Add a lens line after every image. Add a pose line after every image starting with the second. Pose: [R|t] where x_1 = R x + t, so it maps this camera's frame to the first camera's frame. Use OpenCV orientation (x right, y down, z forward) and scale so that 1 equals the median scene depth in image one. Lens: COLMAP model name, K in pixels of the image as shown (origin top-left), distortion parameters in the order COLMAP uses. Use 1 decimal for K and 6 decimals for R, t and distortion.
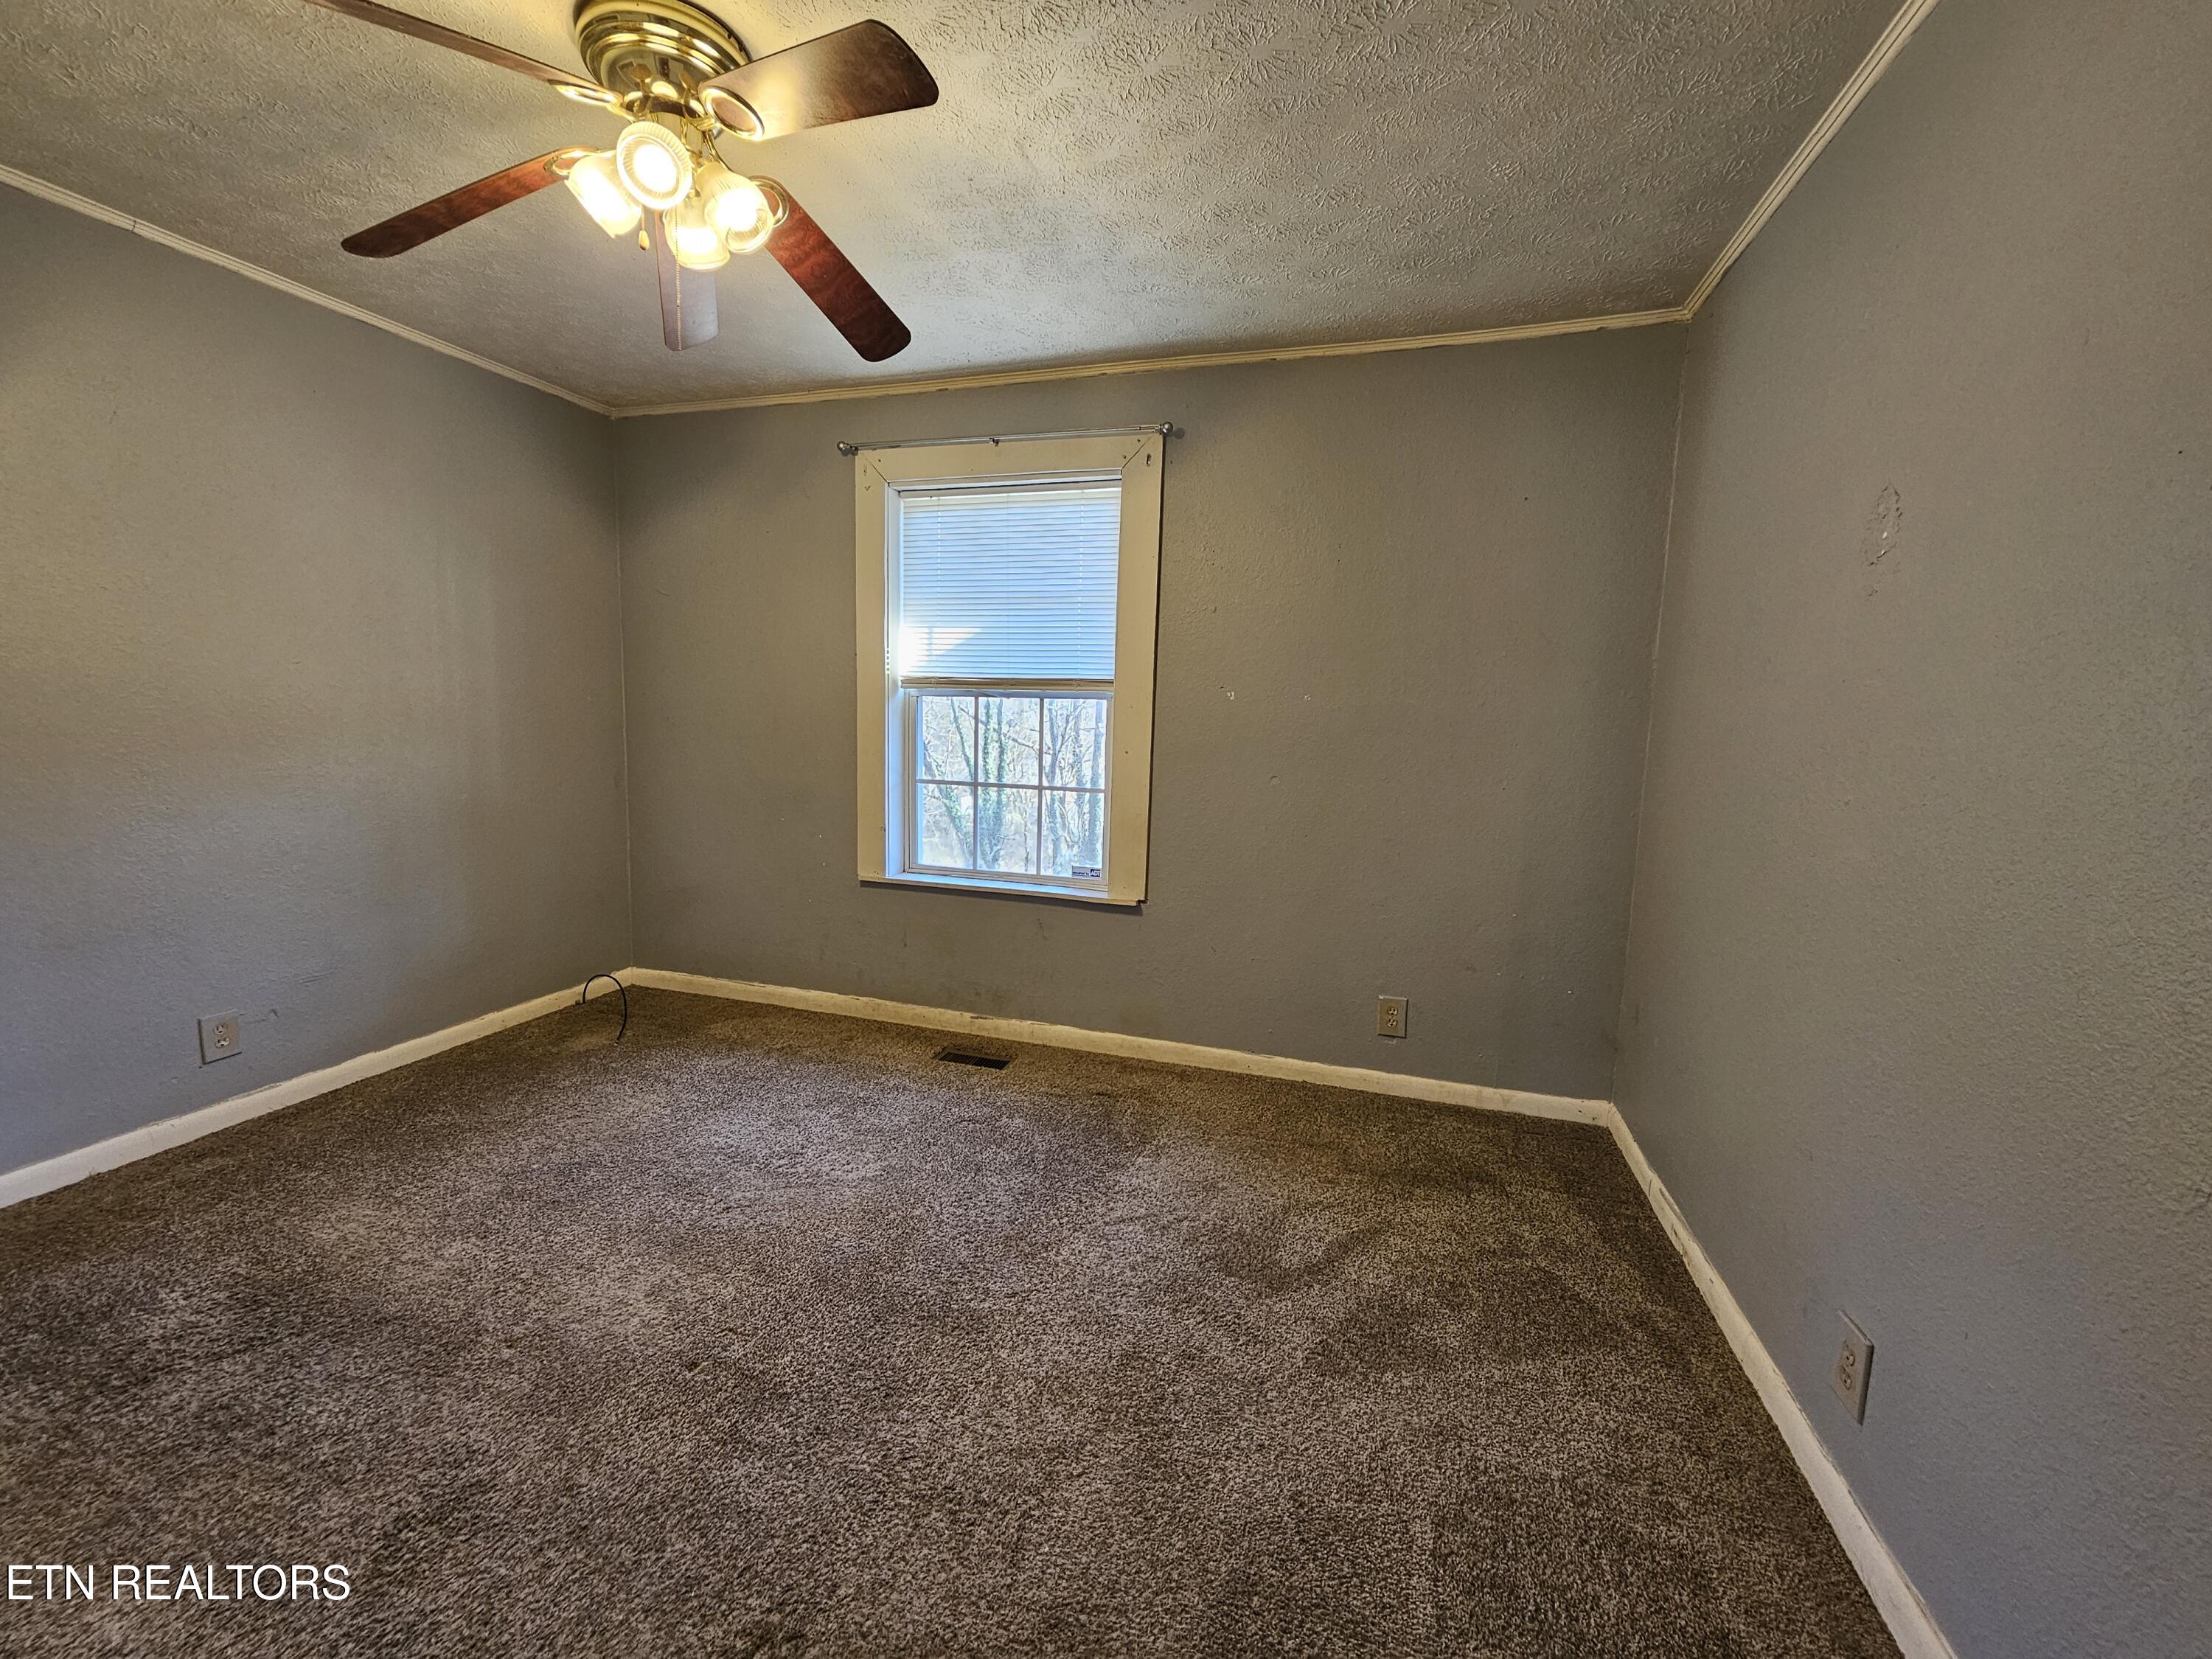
lens RADIAL K [[905.9, 0, 1110.3], [0, 905.9, 830.0], [0, 0, 1]] dist [0.006671, -0.001851]
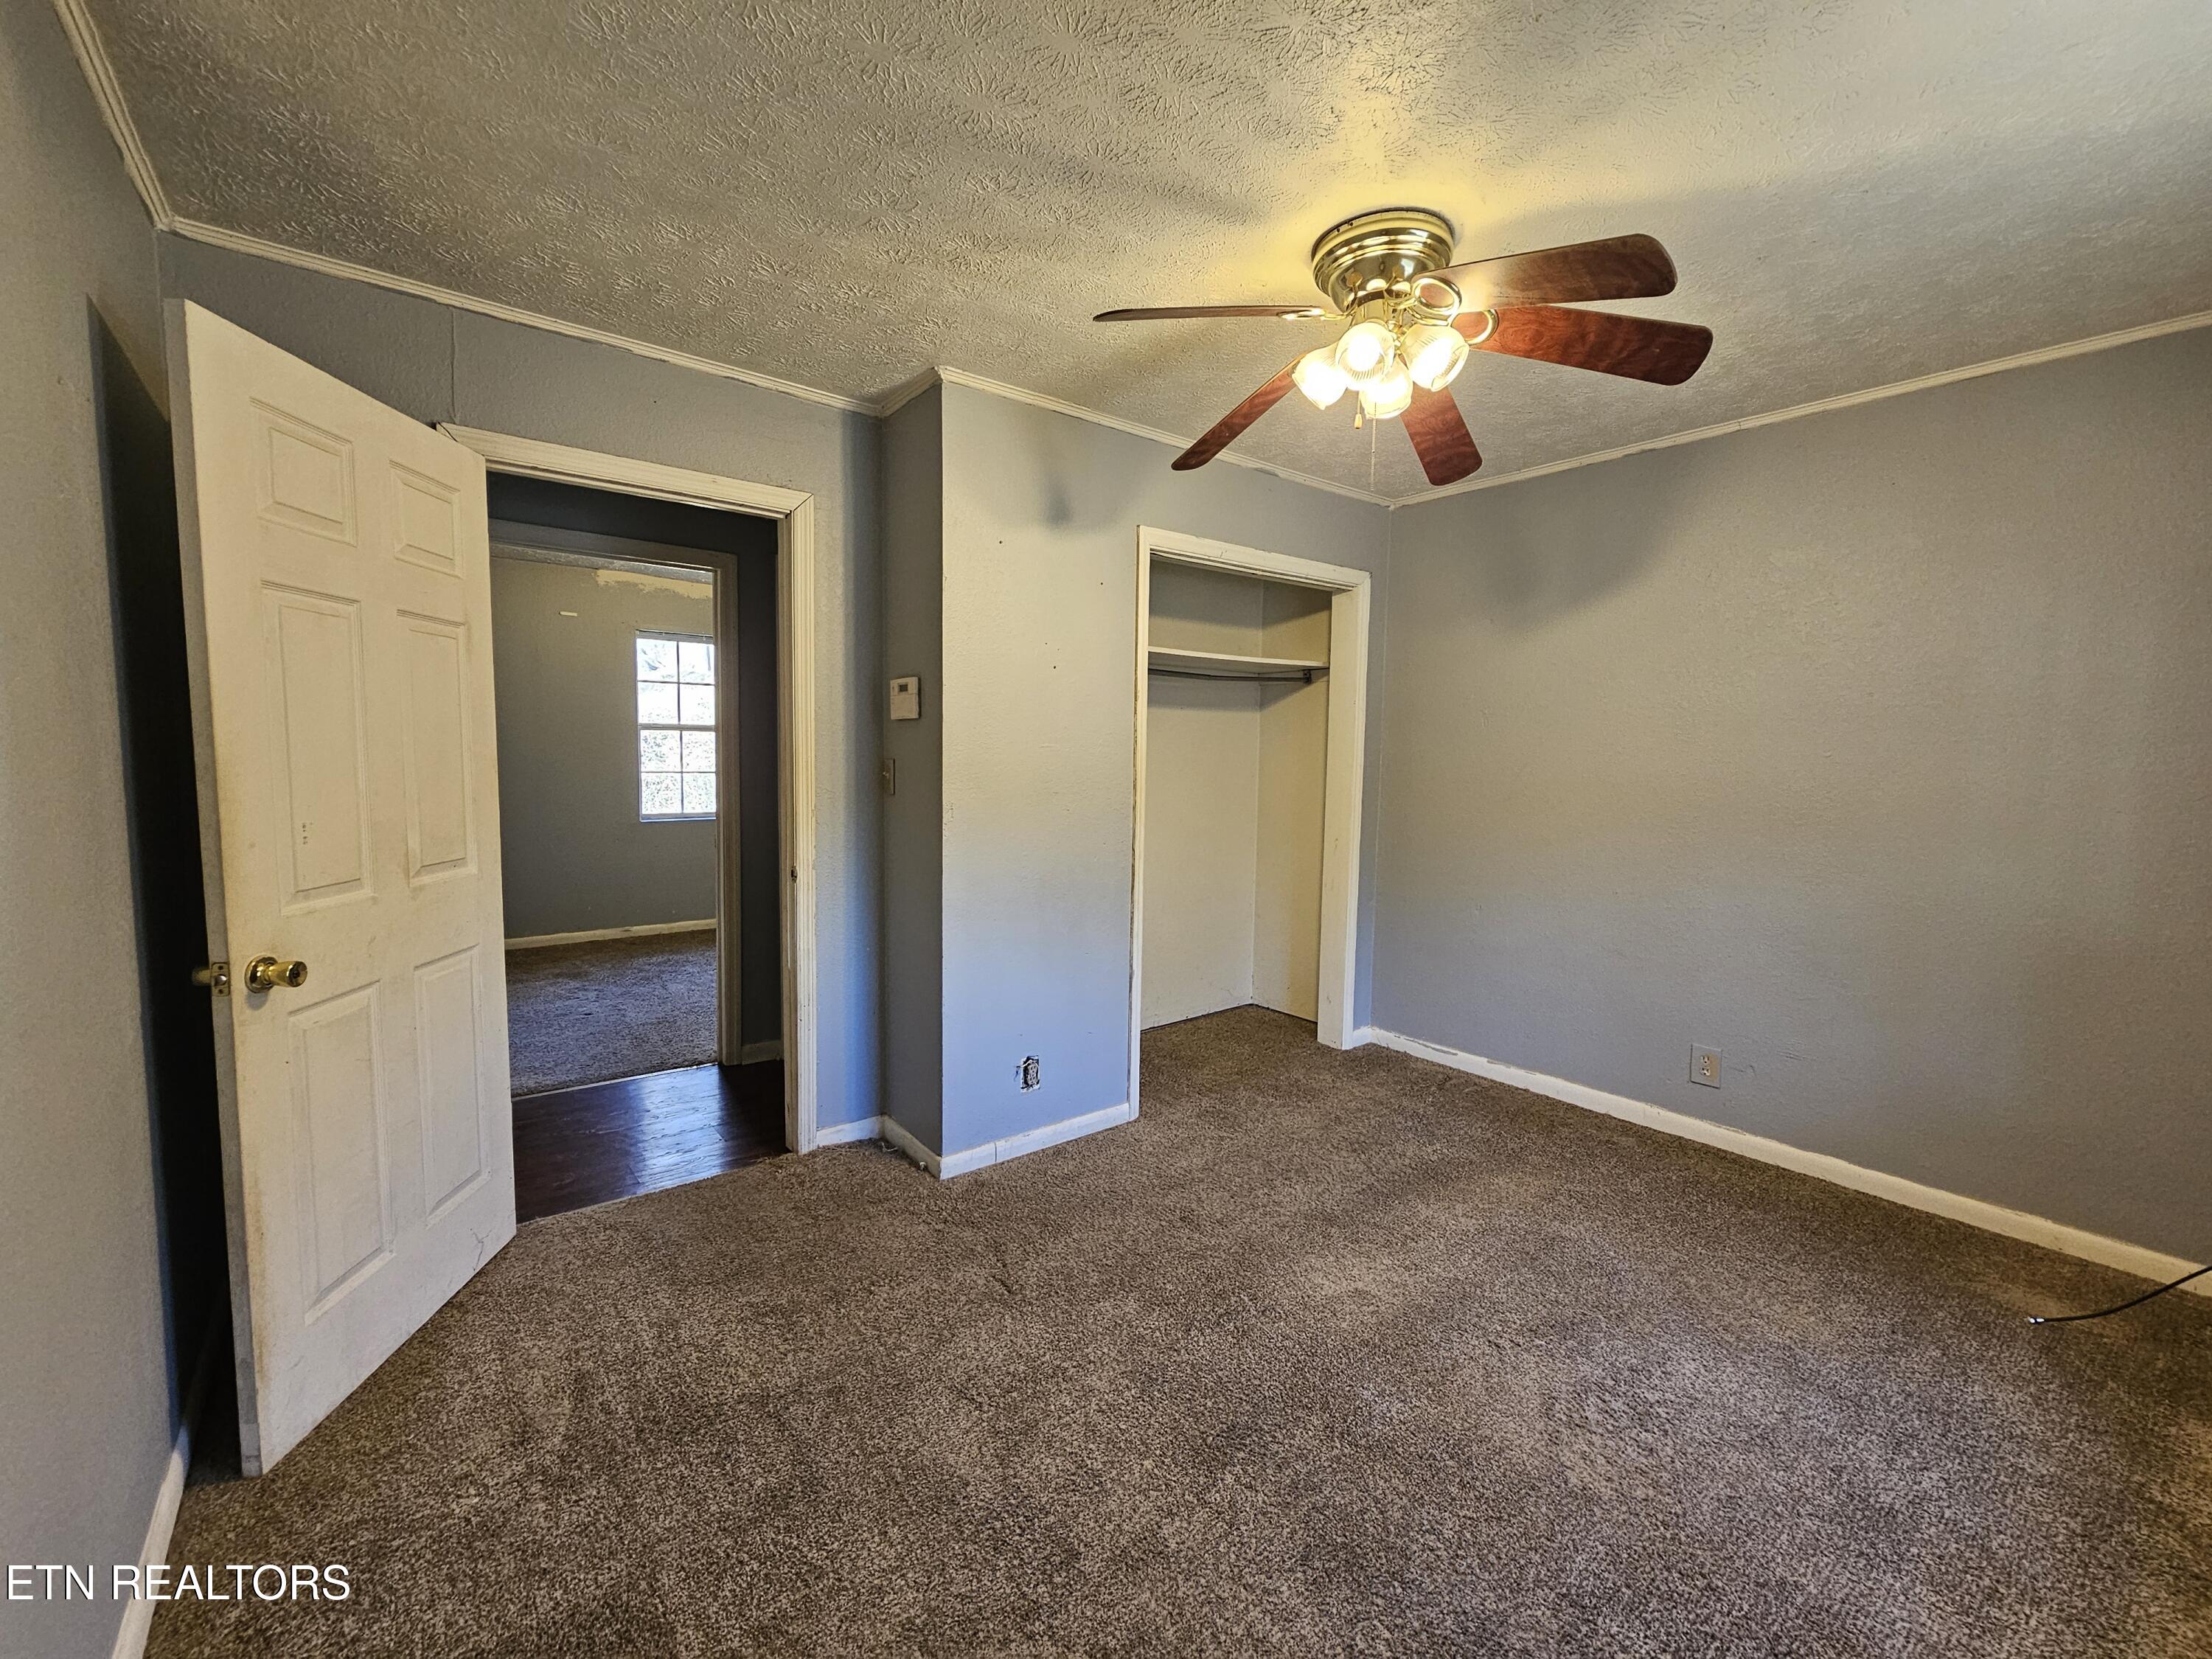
lens RADIAL K [[905.9, 0, 1108.5], [0, 905.9, 825.7], [0, 0, 1]] dist [0.006671, -0.001851]
pose [[-0.563852, 0.044661, -0.824668, 0.498076], [-0.127321, 0.981899, 0.140229, -0.170992], [0.816003, 0.184065, -0.547959, 0.986578]]
